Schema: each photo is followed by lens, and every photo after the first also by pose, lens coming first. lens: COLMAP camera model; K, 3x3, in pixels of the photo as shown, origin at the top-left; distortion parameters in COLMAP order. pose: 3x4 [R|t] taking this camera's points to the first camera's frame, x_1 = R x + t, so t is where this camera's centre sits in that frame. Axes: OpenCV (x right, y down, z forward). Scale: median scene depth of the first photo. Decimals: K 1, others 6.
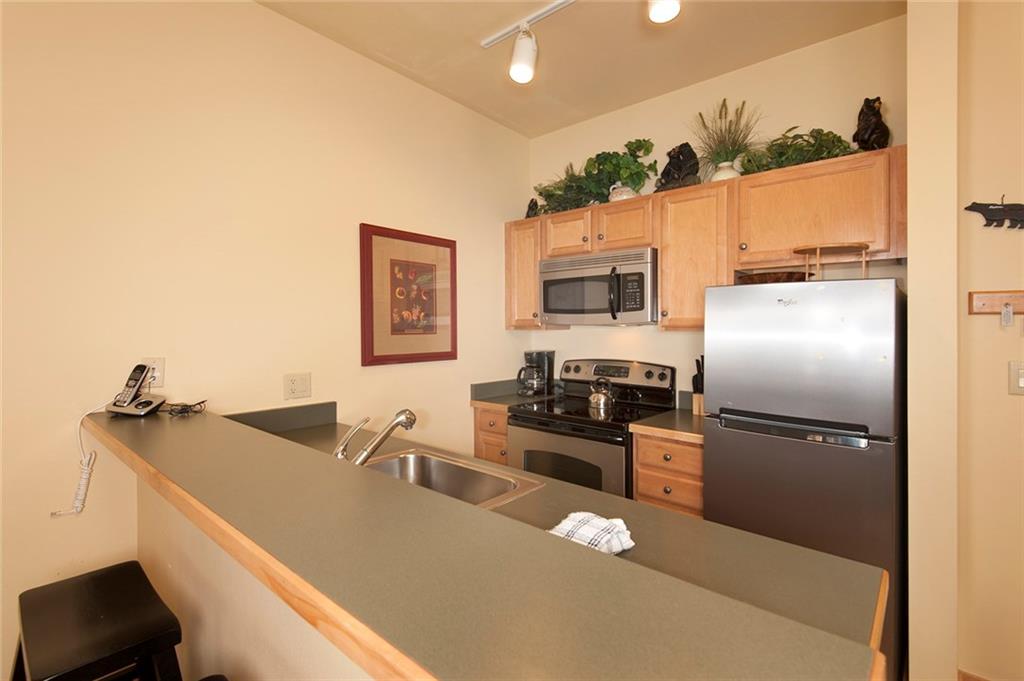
lens RADIAL K [[461.4, 0, 490.0], [0, 461.4, 333.9], [0, 0, 1]] dist [-0.000581, -0.000409]
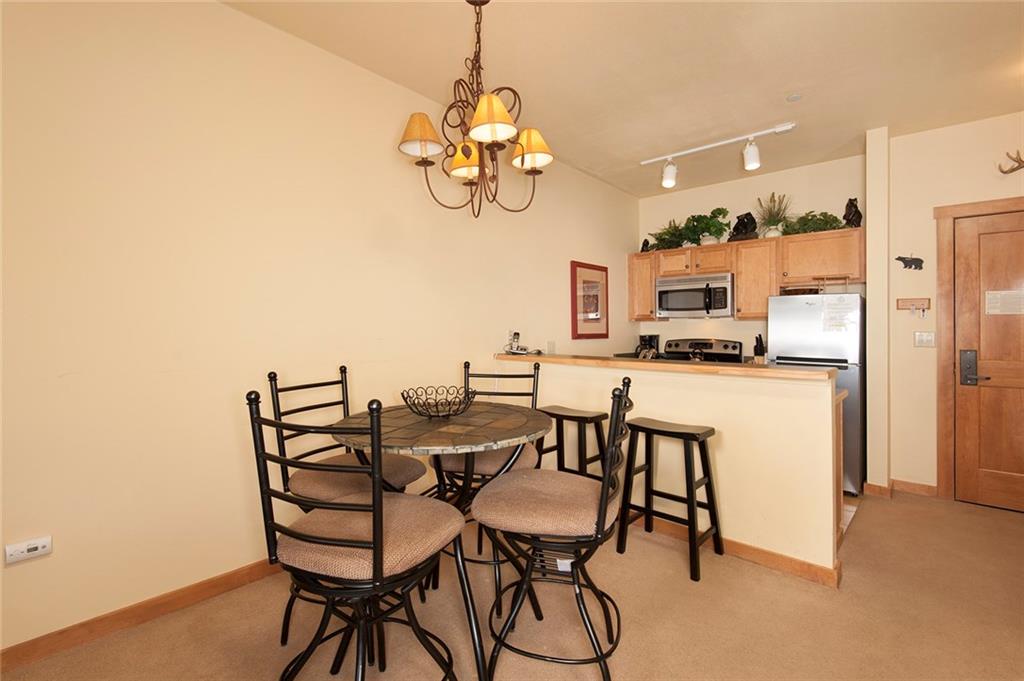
lens RADIAL K [[458.2, 0, 501.2], [0, 458.2, 332.1], [0, 0, 1]] dist [0.002217, 0.000313]
pose [[1.000000, -0.000392, 0.000245, -0.524949], [0.000394, 0.999960, -0.008943, 0.053632], [-0.000241, 0.008943, 0.999960, -0.746932]]
